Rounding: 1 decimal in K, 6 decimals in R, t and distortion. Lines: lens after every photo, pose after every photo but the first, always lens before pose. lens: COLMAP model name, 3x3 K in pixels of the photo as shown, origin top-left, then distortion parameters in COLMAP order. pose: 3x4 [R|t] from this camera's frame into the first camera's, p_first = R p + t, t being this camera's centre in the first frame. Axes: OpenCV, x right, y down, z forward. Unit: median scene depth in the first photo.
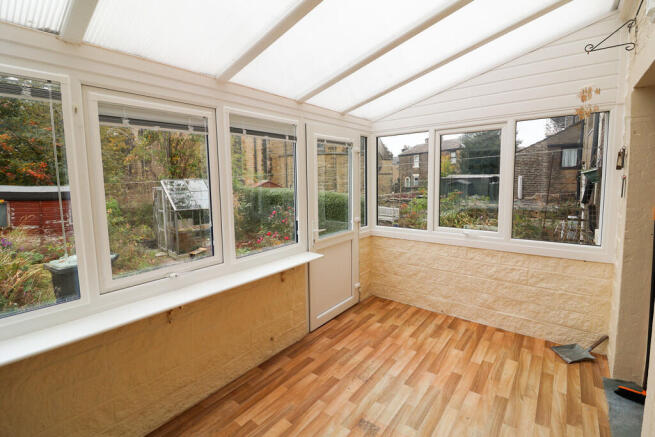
lens RADIAL K [[303.0, 0, 327.5], [0, 303.0, 218.5], [0, 0, 1]] dist [0.002125, -0.000048]
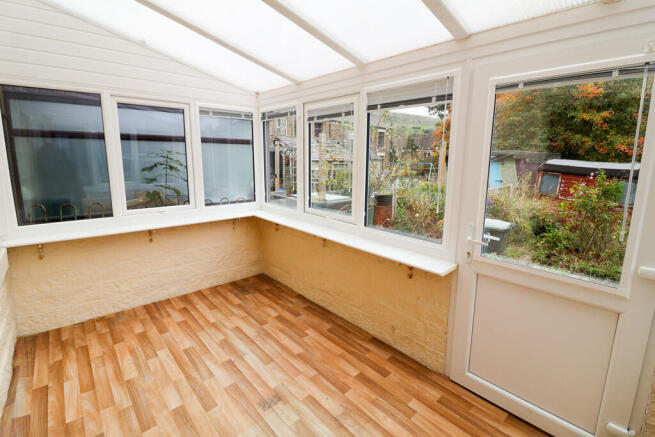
lens RADIAL K [[309.1, 0, 326.2], [0, 309.1, 210.8], [0, 0, 1]] dist [-0.010425, -0.000719]
pose [[-0.192422, 0.187759, -0.963182, 0.879407], [-0.137646, 0.966657, 0.215935, -0.157517], [0.971611, 0.174129, -0.160161, 1.126712]]
